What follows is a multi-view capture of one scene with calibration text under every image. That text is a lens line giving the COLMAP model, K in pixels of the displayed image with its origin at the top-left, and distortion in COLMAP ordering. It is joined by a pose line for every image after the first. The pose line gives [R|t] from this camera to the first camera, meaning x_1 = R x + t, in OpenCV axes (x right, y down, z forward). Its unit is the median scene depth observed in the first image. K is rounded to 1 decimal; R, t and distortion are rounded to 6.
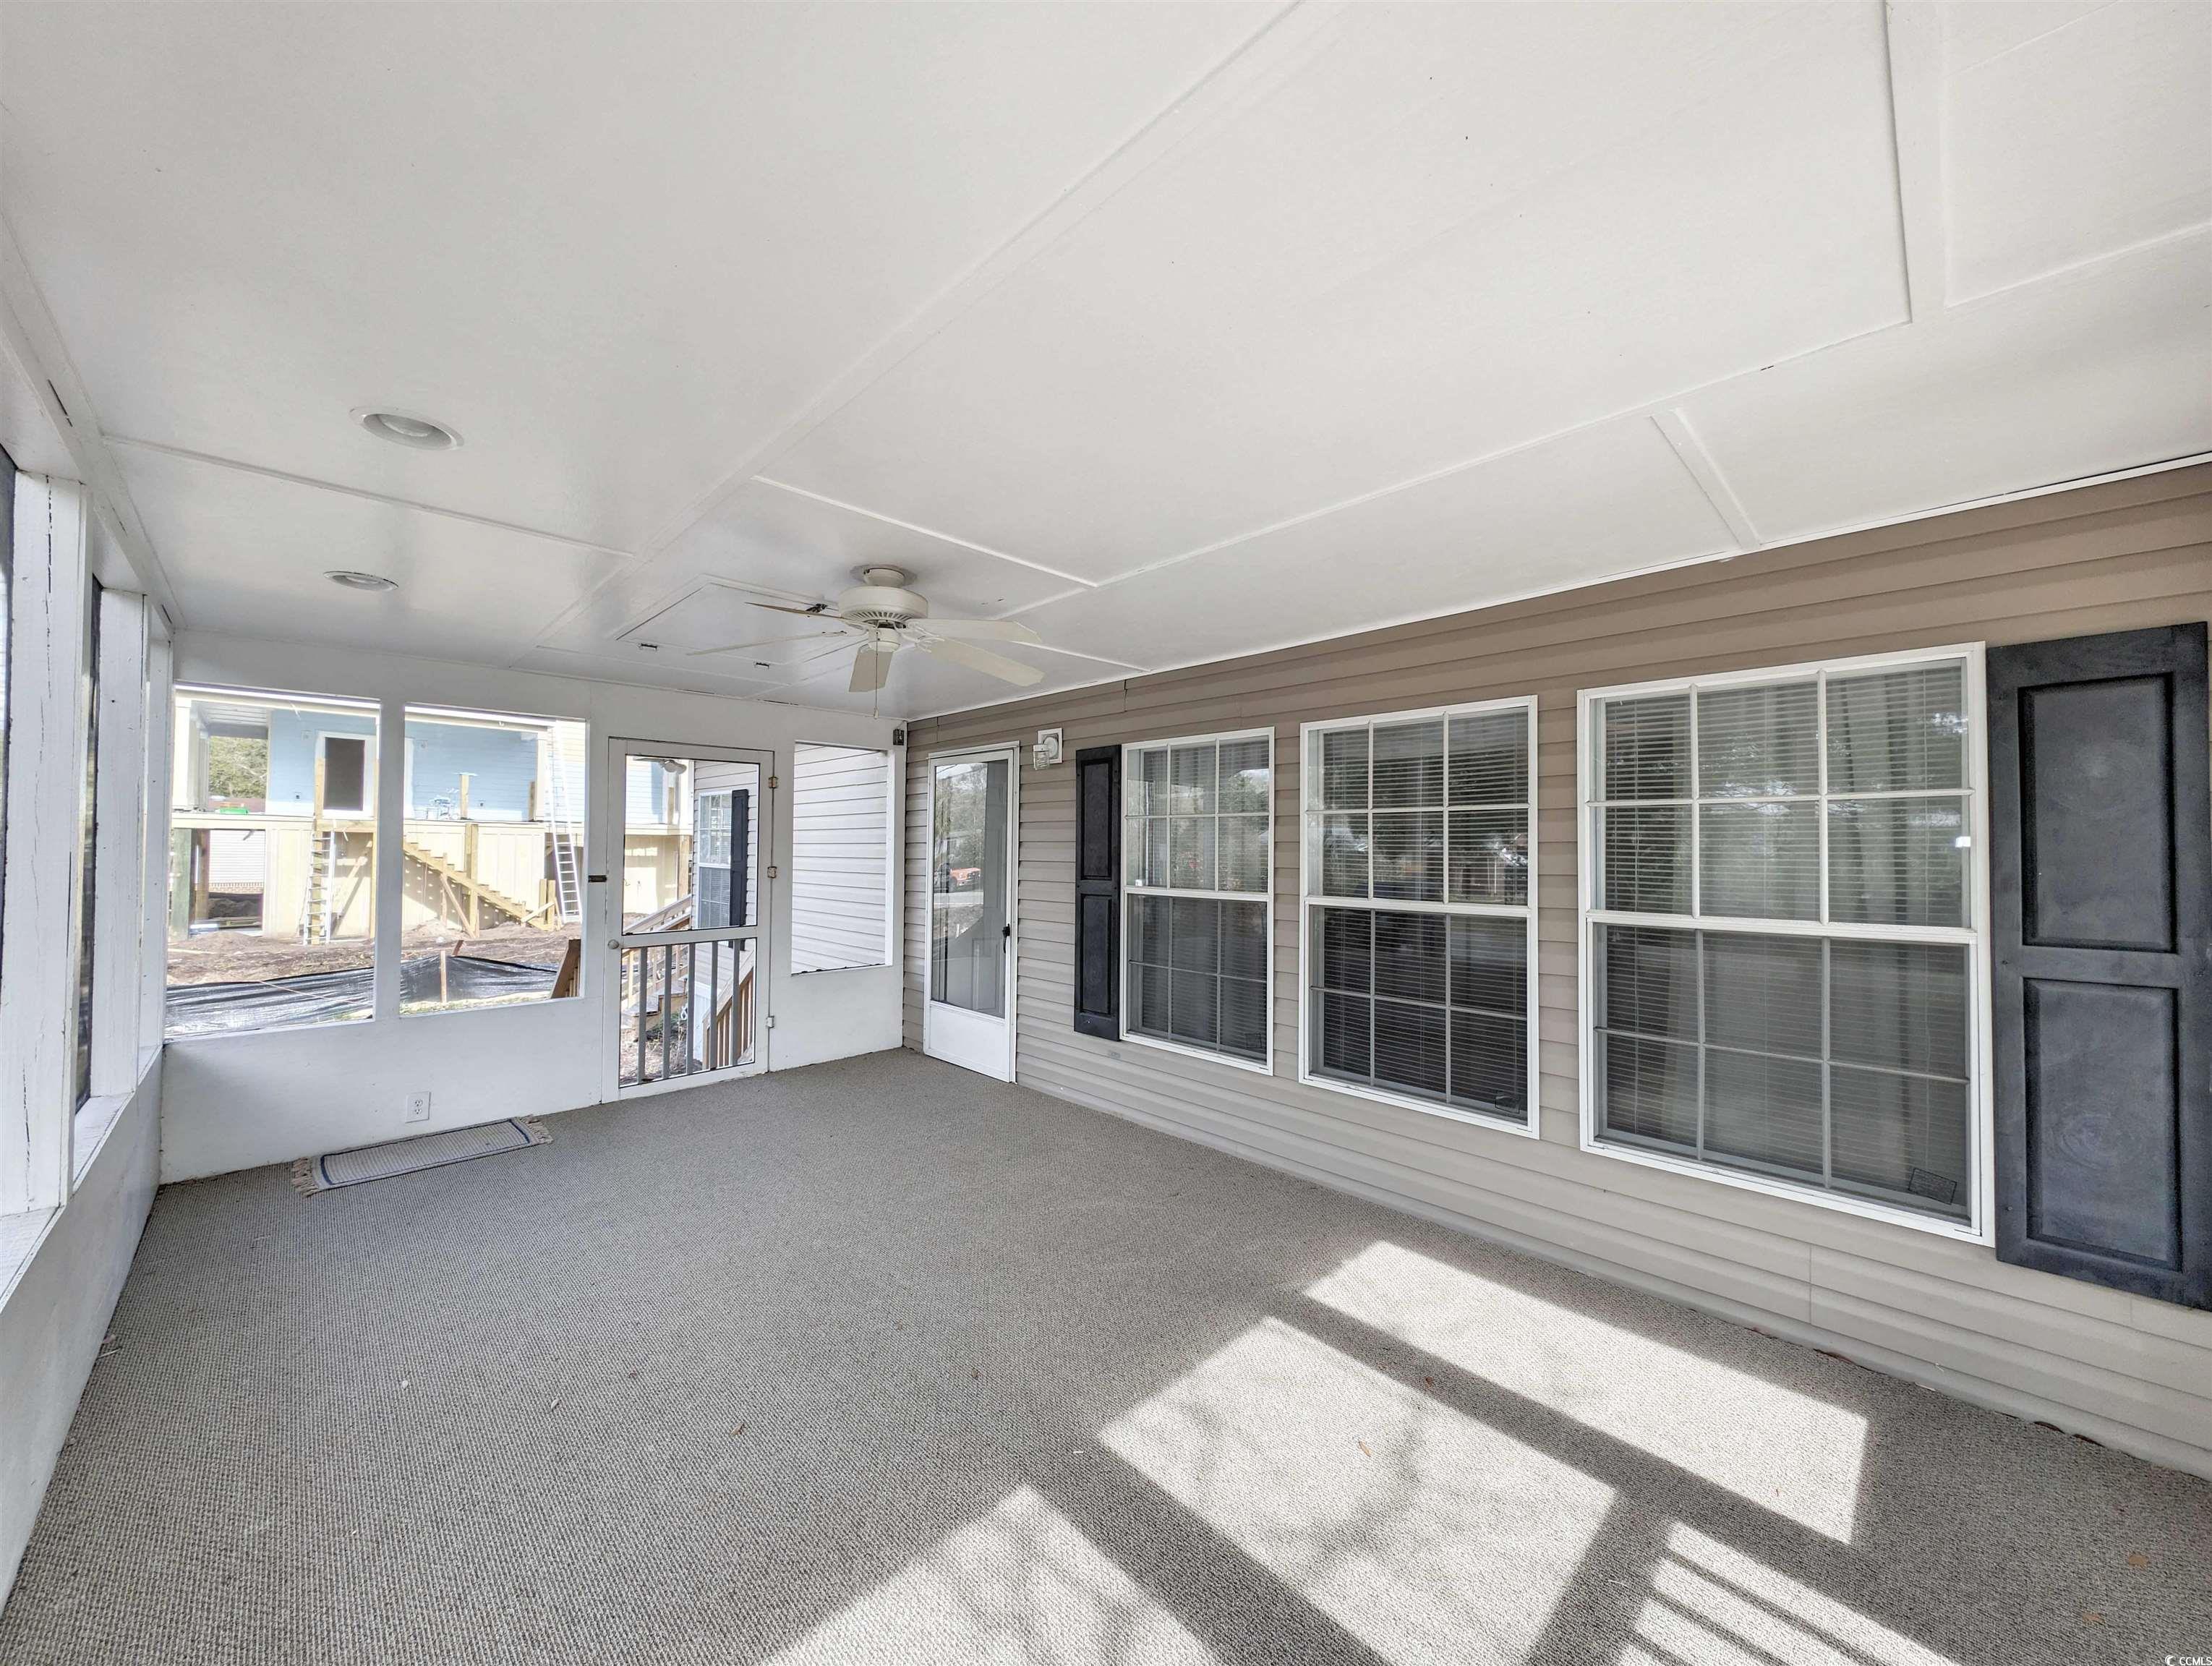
lens RADIAL K [[830.3, 0, 1093.8], [0, 830.3, 838.6], [0, 0, 1]] dist [0.013664, -0.007732]
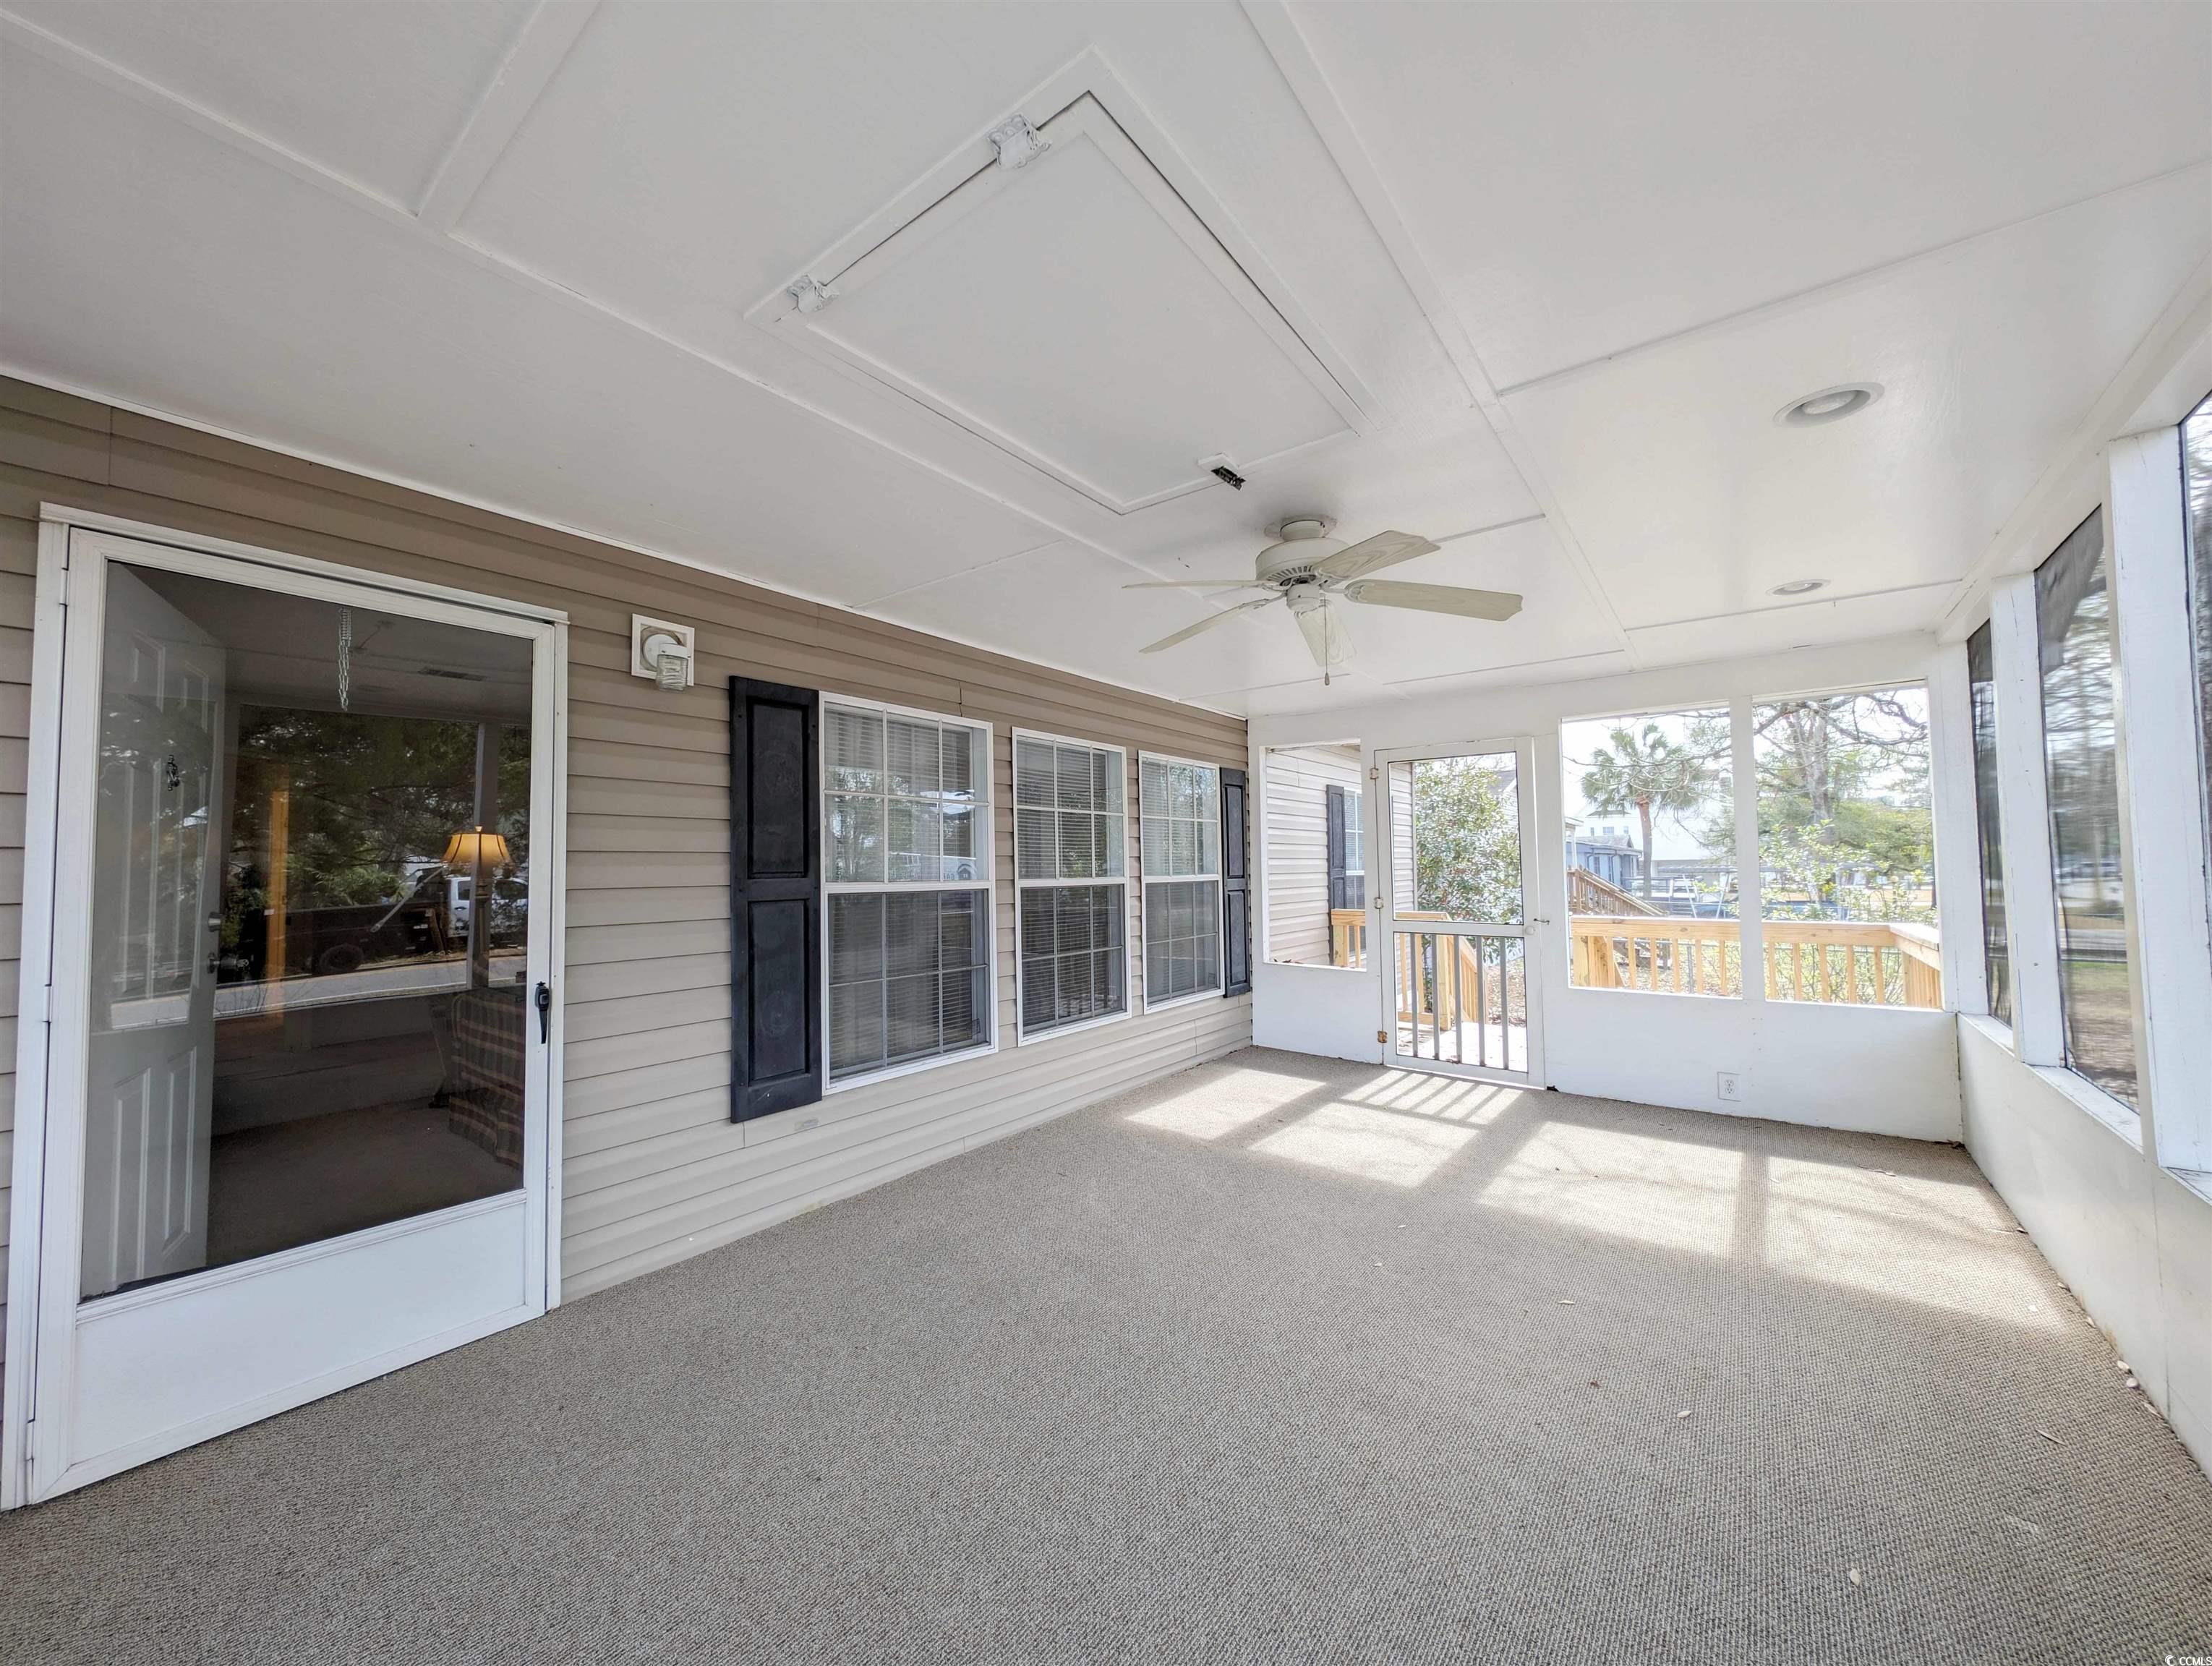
lens RADIAL K [[830.3, 0, 1093.8], [0, 830.3, 838.6], [0, 0, 1]] dist [0.013664, -0.007732]
pose [[-0.133662, 0.031217, 0.990535, -0.756325], [0.000151, 0.999504, -0.031479, 0.041776], [-0.991027, -0.004058, -0.133601, 0.900505]]
